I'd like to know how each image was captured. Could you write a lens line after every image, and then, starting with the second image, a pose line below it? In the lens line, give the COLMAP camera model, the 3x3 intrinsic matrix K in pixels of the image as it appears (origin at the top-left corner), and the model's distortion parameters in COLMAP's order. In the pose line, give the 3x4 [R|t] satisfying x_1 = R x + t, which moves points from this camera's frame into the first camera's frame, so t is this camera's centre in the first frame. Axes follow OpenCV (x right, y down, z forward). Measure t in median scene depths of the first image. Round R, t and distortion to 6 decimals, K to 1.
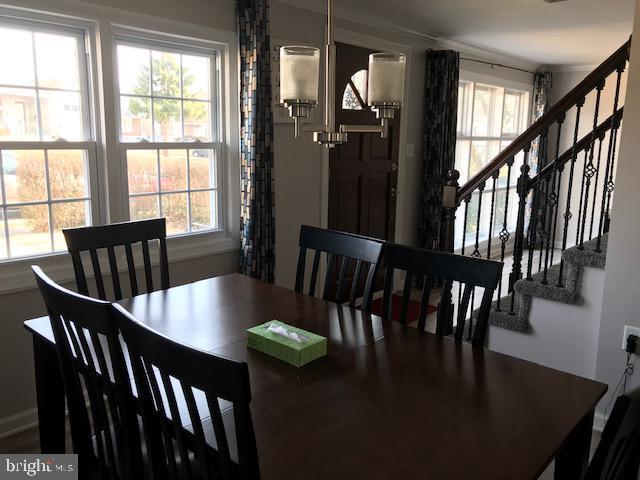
lens RADIAL K [[534.0, 0, 322.6], [0, 534.0, 238.9], [0, 0, 1]] dist [0.039478, -0.007912]
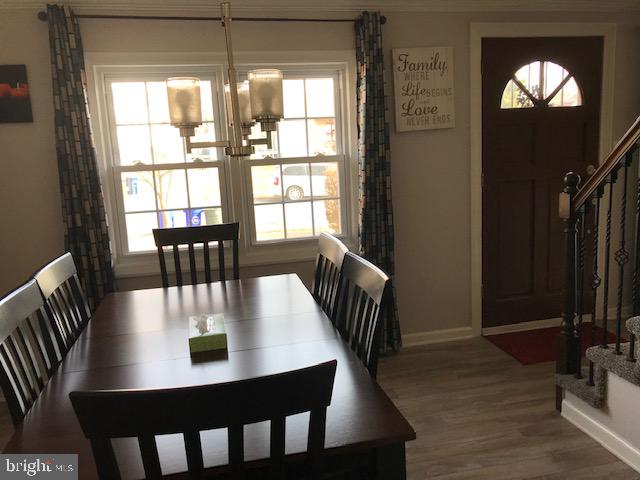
lens RADIAL K [[534.0, 0, 321.5], [0, 534.0, 237.2], [0, 0, 1]] dist [0.039478, -0.007912]
pose [[0.833868, 0.036274, -0.550771, 0.376833], [-0.042278, 0.999104, 0.001792, -0.015056], [0.550343, 0.021791, 0.834655, 0.087350]]
